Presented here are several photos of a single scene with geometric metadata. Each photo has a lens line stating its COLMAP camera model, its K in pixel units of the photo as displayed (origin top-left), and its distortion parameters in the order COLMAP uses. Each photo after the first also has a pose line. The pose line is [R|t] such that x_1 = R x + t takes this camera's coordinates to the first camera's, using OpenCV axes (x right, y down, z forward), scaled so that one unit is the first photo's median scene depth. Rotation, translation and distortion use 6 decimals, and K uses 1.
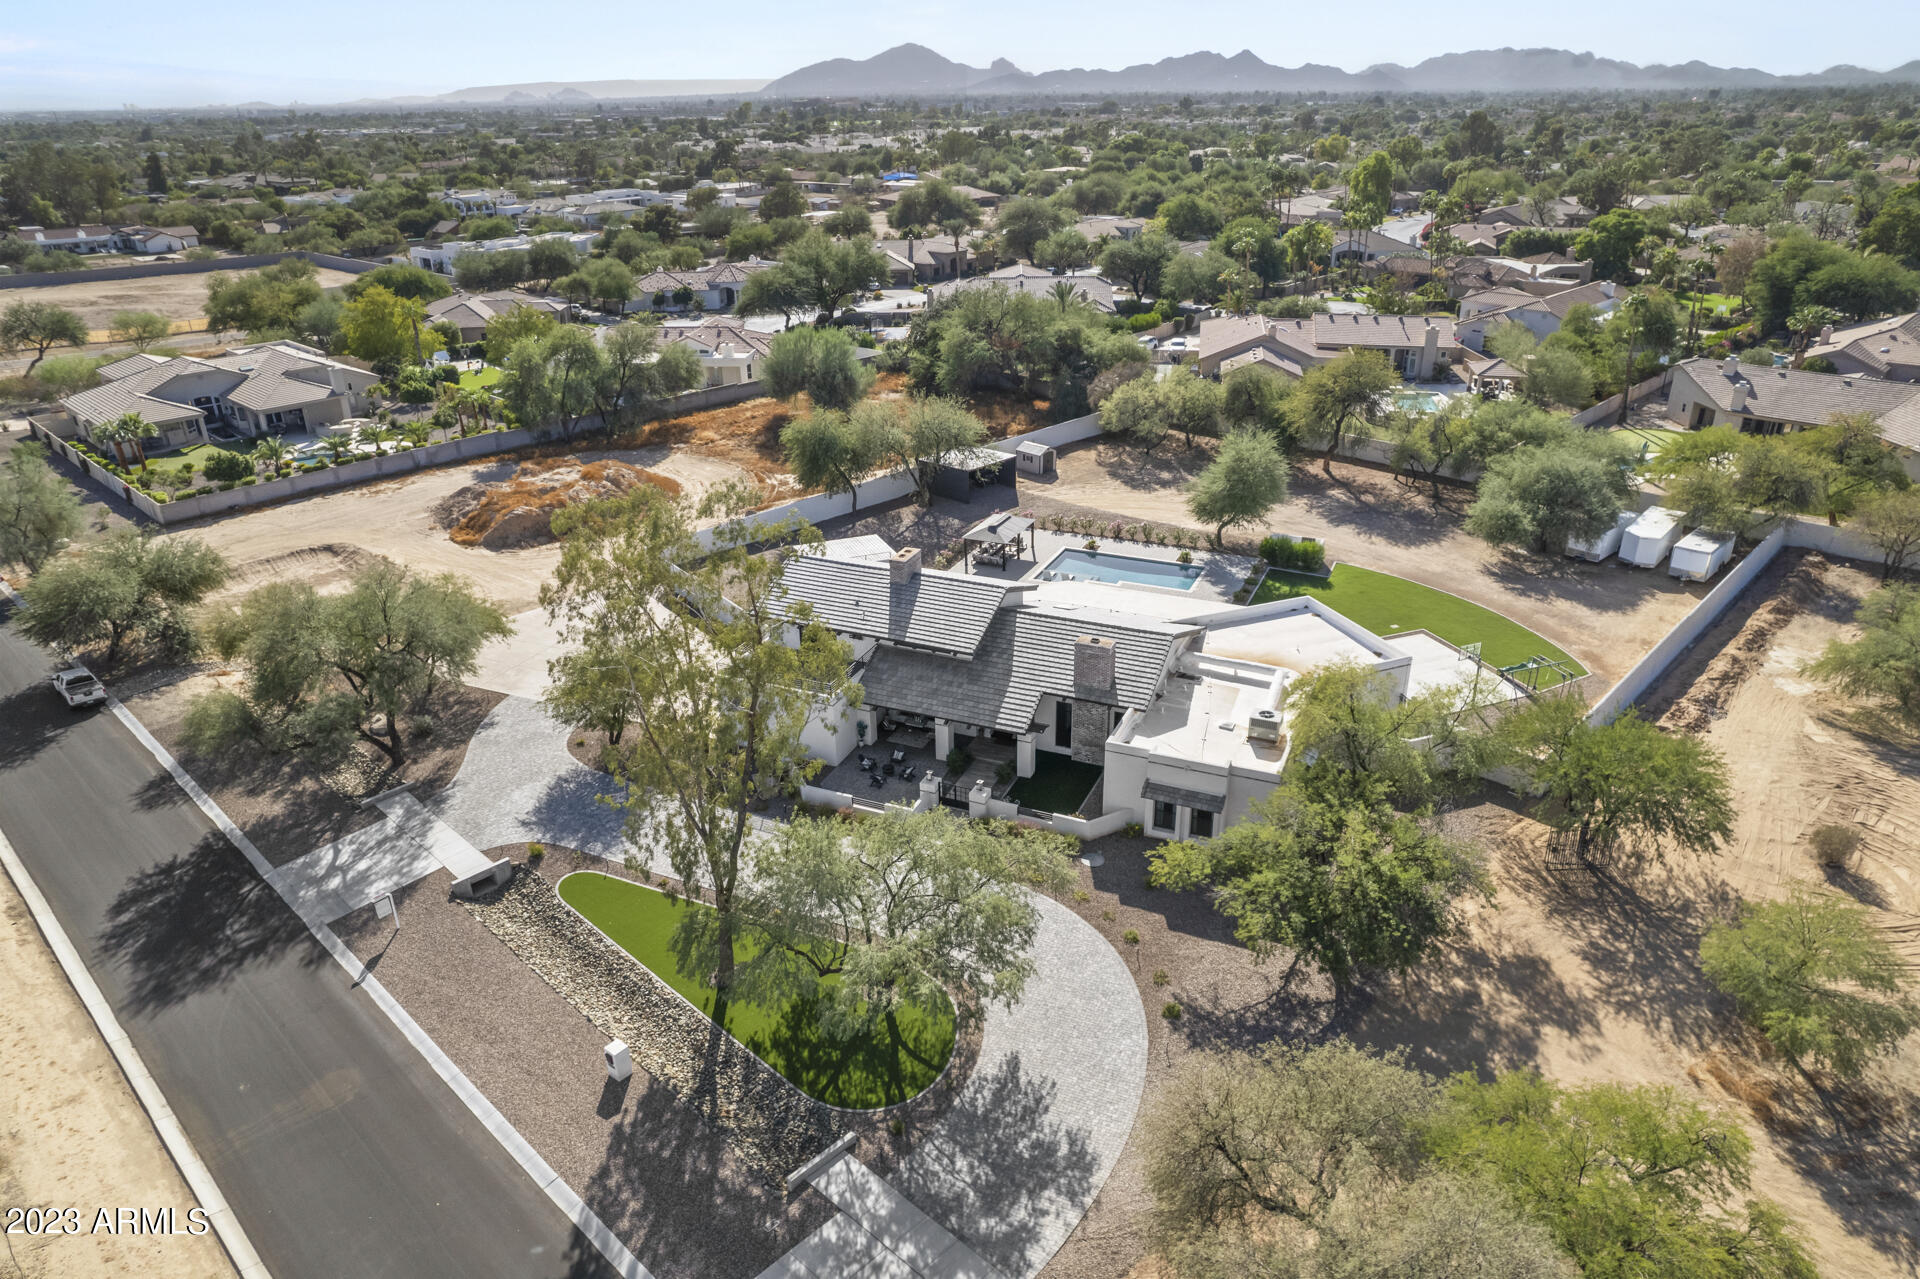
lens RADIAL K [[1239.1, 0, 968.6], [0, 1239.1, 645.1], [0, 0, 1]] dist [-0.079731, 0.071396]
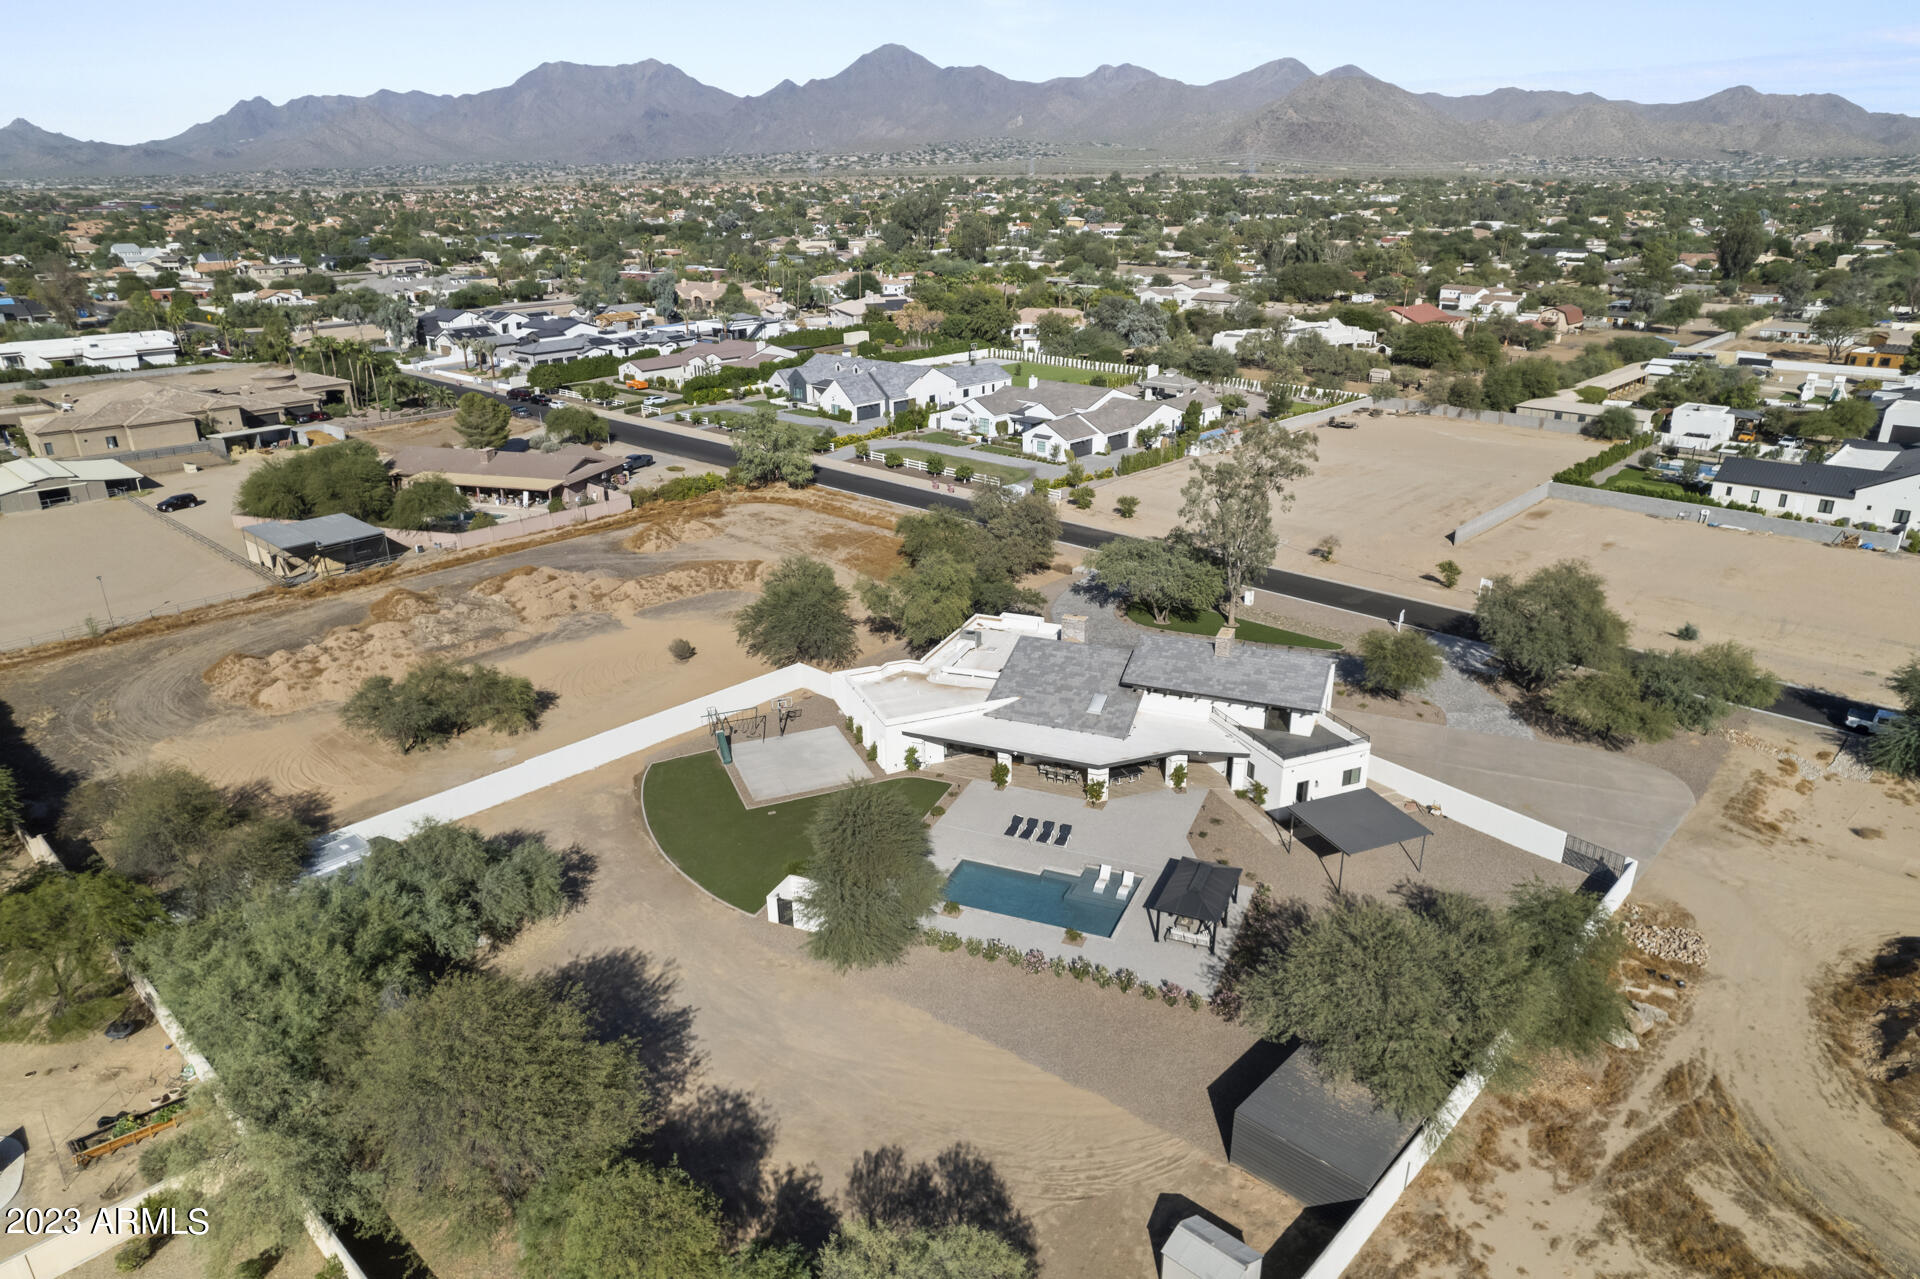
lens RADIAL K [[1239.1, 0, 968.6], [0, 1239.1, 645.1], [0, 0, 1]] dist [-0.079731, 0.071396]
pose [[-0.999663, 0.025406, -0.005390, 0.182476], [0.013951, 0.700336, 0.713677, -0.806523], [0.021907, 0.713361, -0.700454, 1.565835]]
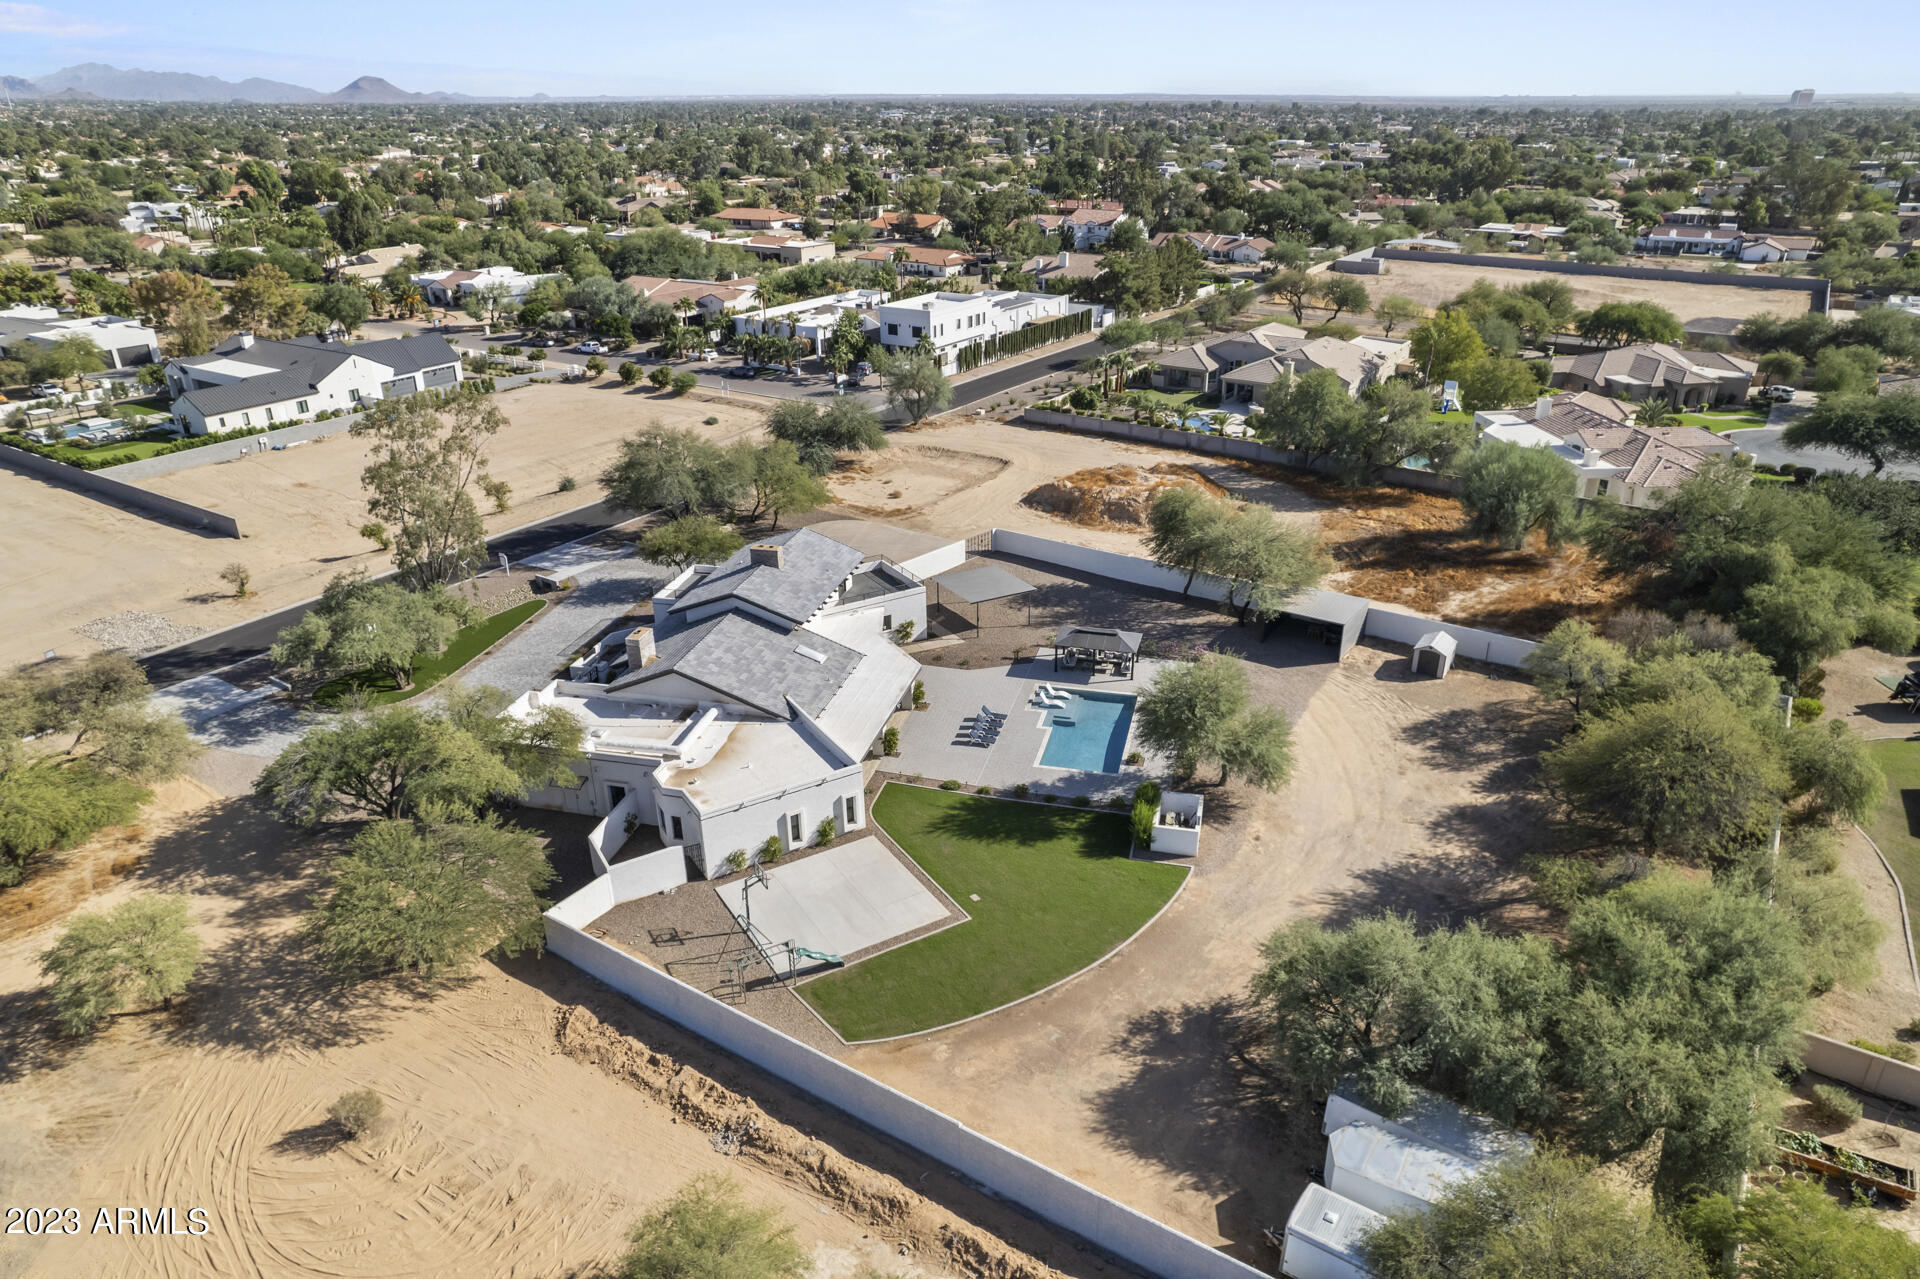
lens RADIAL K [[1248.7, 0, 969.8], [0, 1248.7, 641.5], [0, 0, 1]] dist [-0.077481, 0.066730]
pose [[0.173969, 0.413386, -0.893782, 0.963915], [-0.404350, 0.857566, 0.317932, -0.397948], [0.897906, 0.306091, 0.316343, 0.672891]]
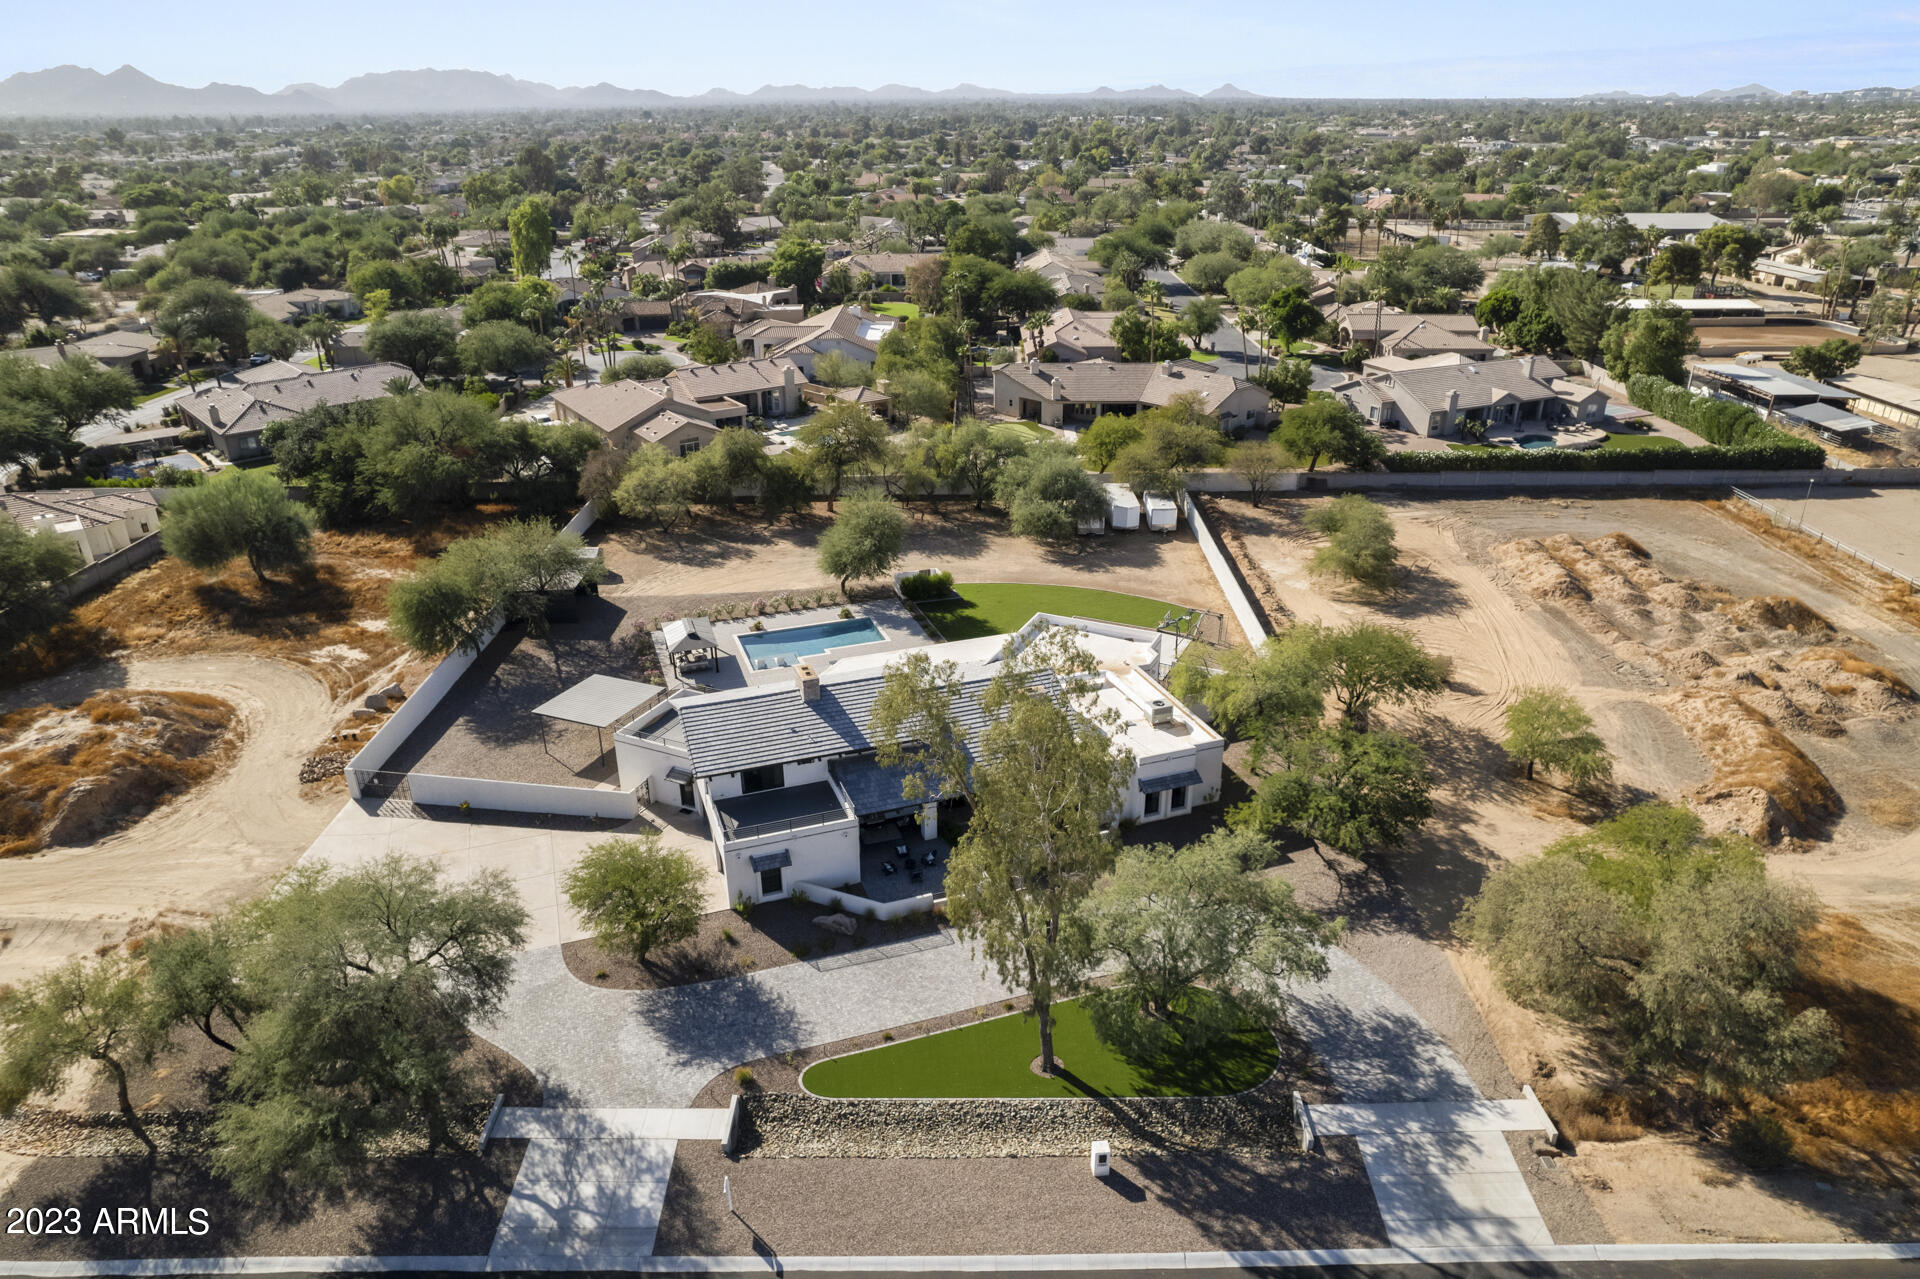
lens RADIAL K [[1248.7, 0, 969.8], [0, 1248.7, 641.5], [0, 0, 1]] dist [-0.077481, 0.066730]
pose [[0.722212, -0.271796, 0.636032, -0.503998], [0.283871, 0.955018, 0.085773, -0.122671], [-0.630735, 0.118605, 0.766881, 0.091133]]
